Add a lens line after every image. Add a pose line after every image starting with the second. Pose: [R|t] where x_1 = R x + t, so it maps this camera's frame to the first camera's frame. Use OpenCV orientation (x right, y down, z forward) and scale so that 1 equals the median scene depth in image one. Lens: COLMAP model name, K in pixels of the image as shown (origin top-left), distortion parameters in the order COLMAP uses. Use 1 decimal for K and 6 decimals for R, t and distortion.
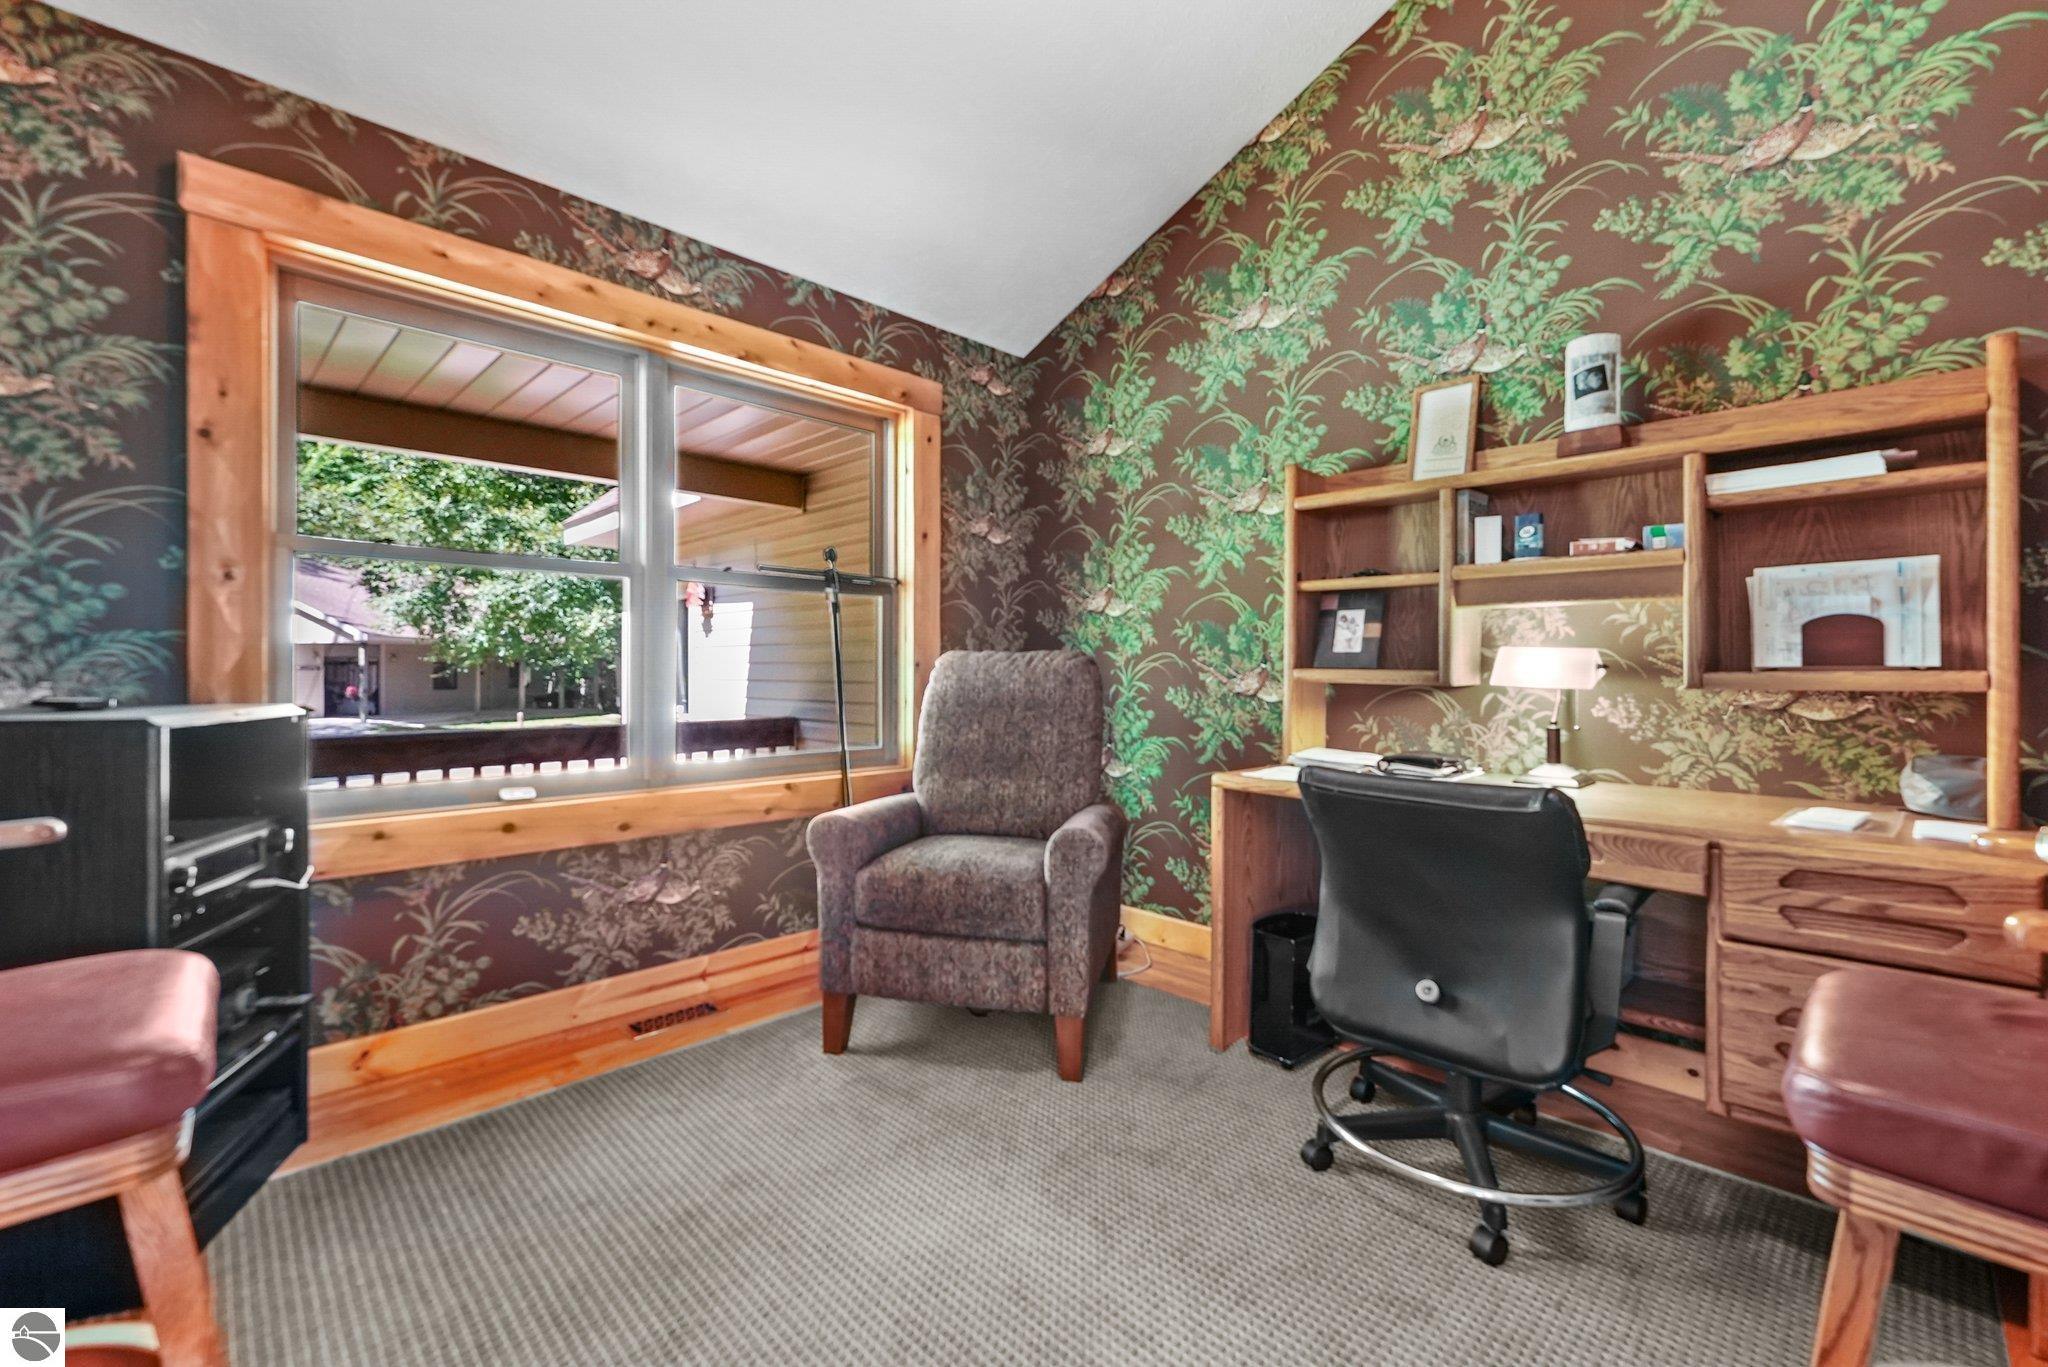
lens RADIAL K [[825.7, 0, 1035.0], [0, 825.7, 681.2], [0, 0, 1]] dist [0.002037, 0.000386]
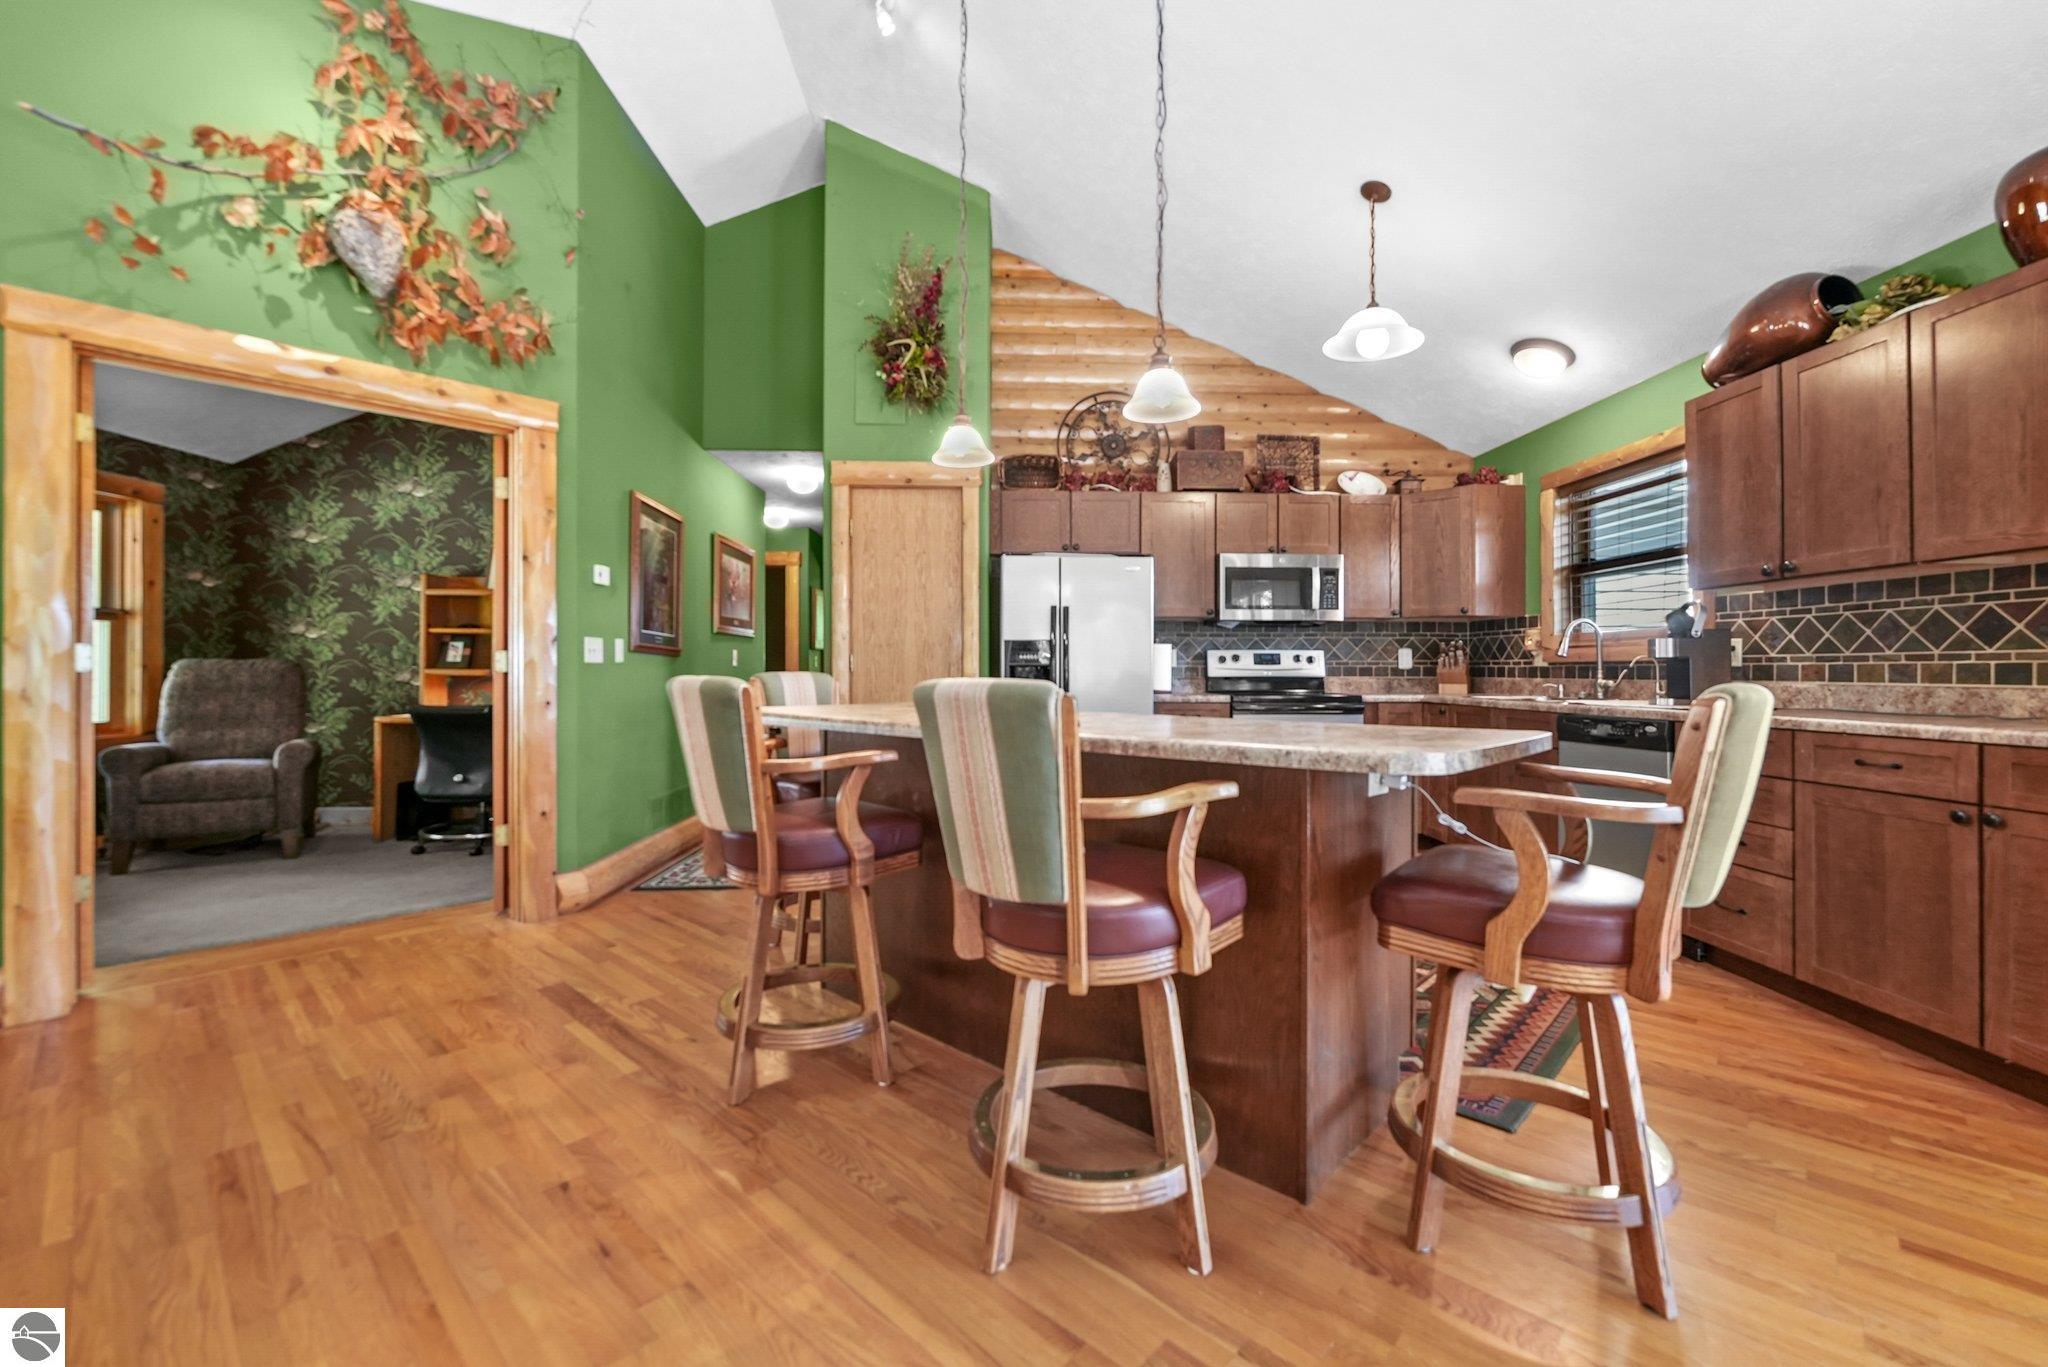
lens RADIAL K [[840.1, 0, 1047.2], [0, 840.1, 662.5], [0, 0, 1]] dist [-0.002070, -0.000146]
pose [[0.670031, 0.004094, 0.742322, -0.177546], [0.010236, 0.999839, -0.014753, 0.013486], [-0.742263, 0.017483, 0.669881, -1.325151]]
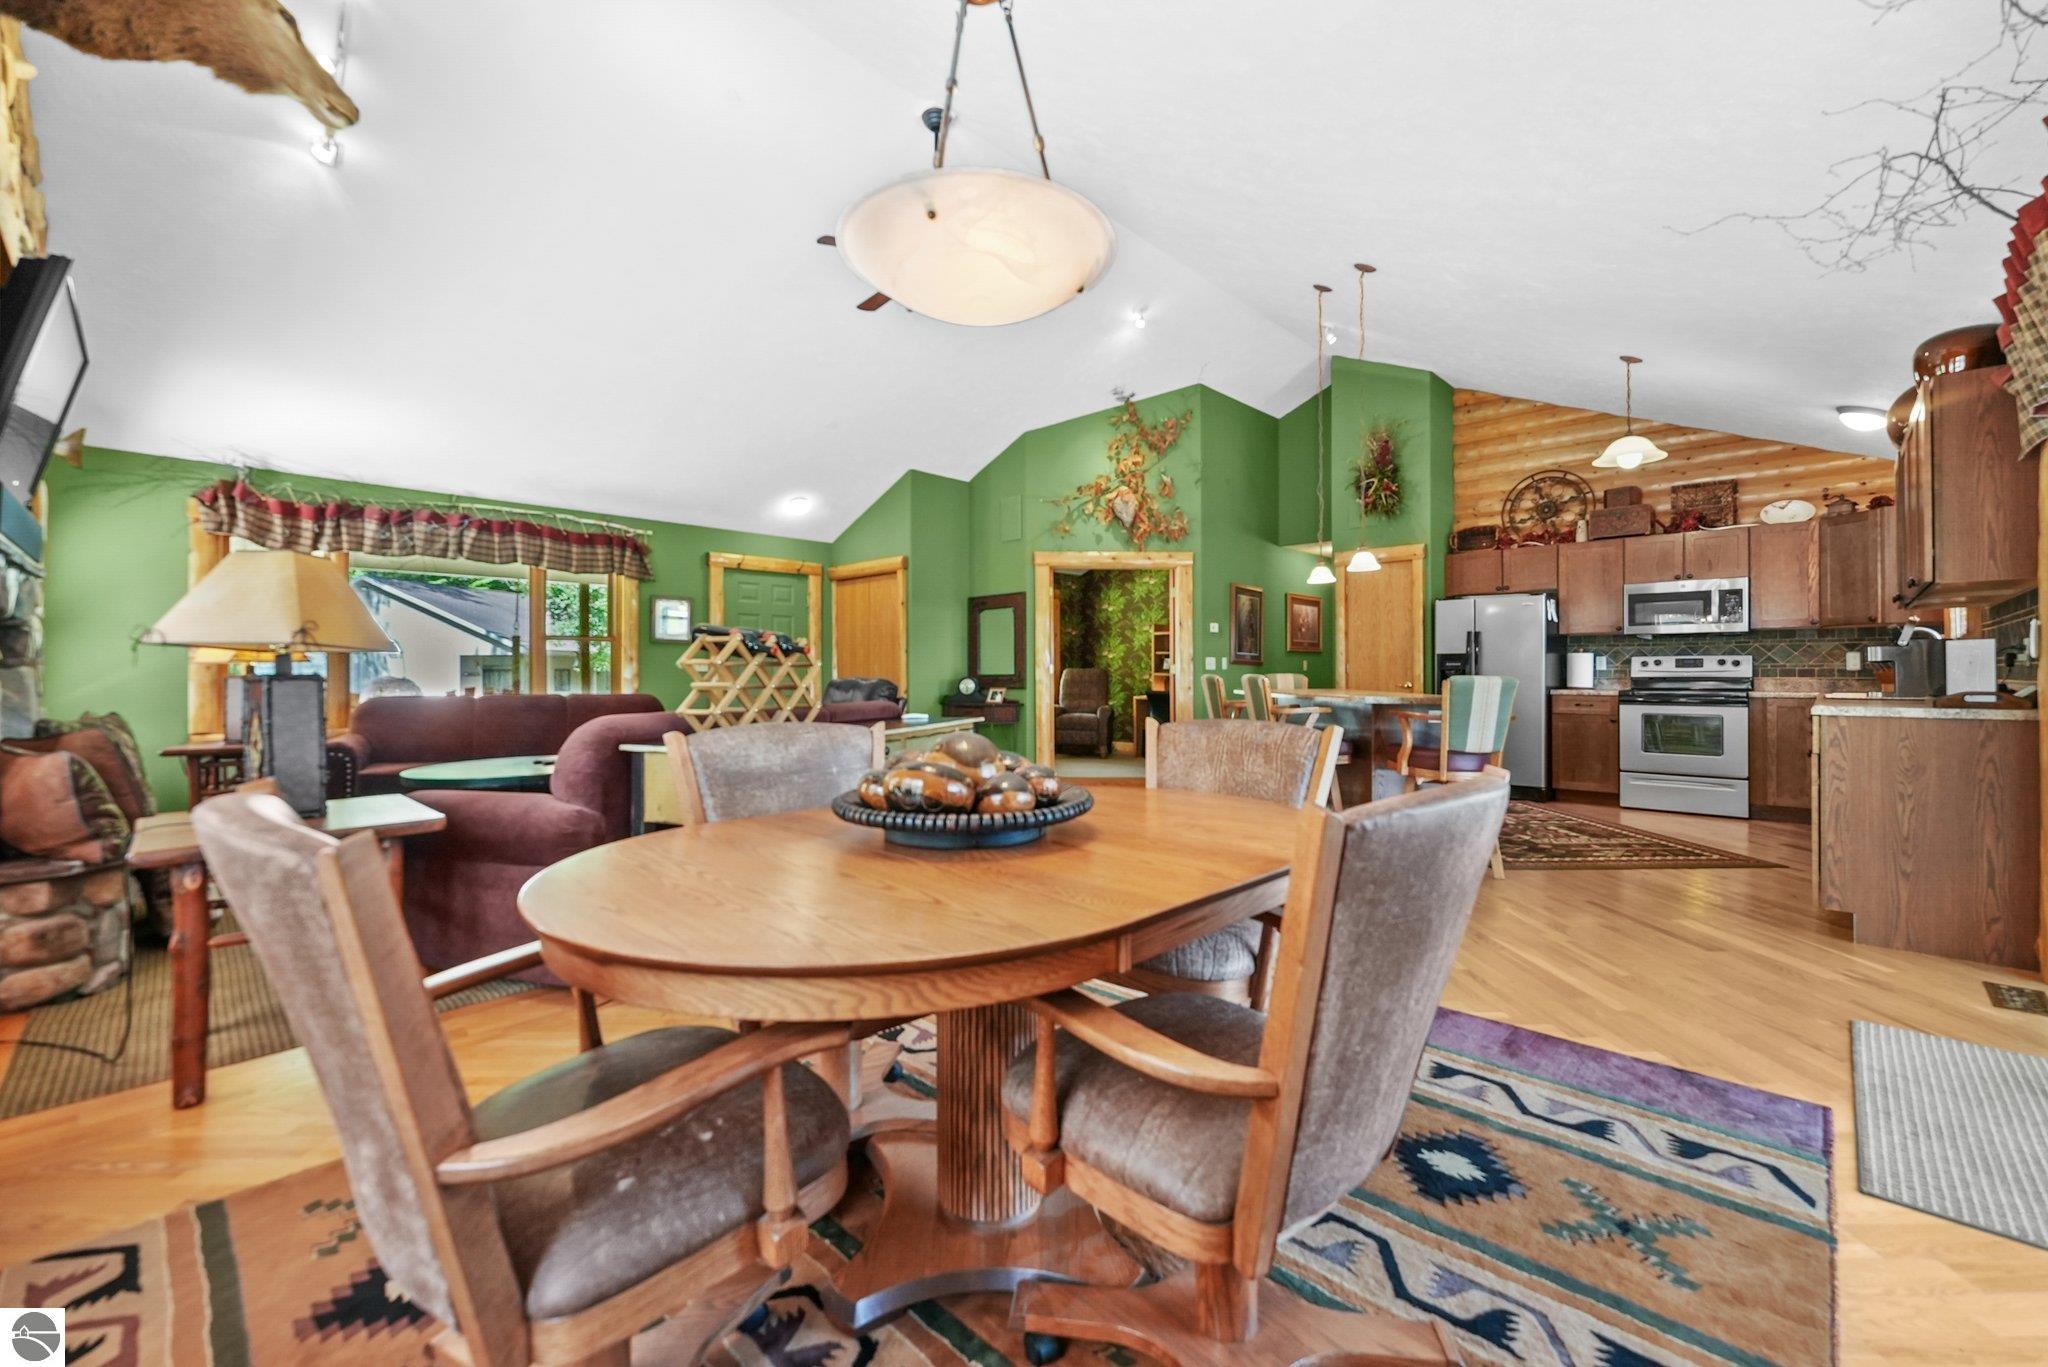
lens RADIAL K [[825.7, 0, 1035.0], [0, 825.7, 681.2], [0, 0, 1]] dist [0.002037, 0.000386]
pose [[0.999738, -0.003932, 0.022529, -0.308581], [0.004020, 0.999984, -0.003865, 0.032670], [-0.022513, 0.003955, 0.999739, -2.536114]]
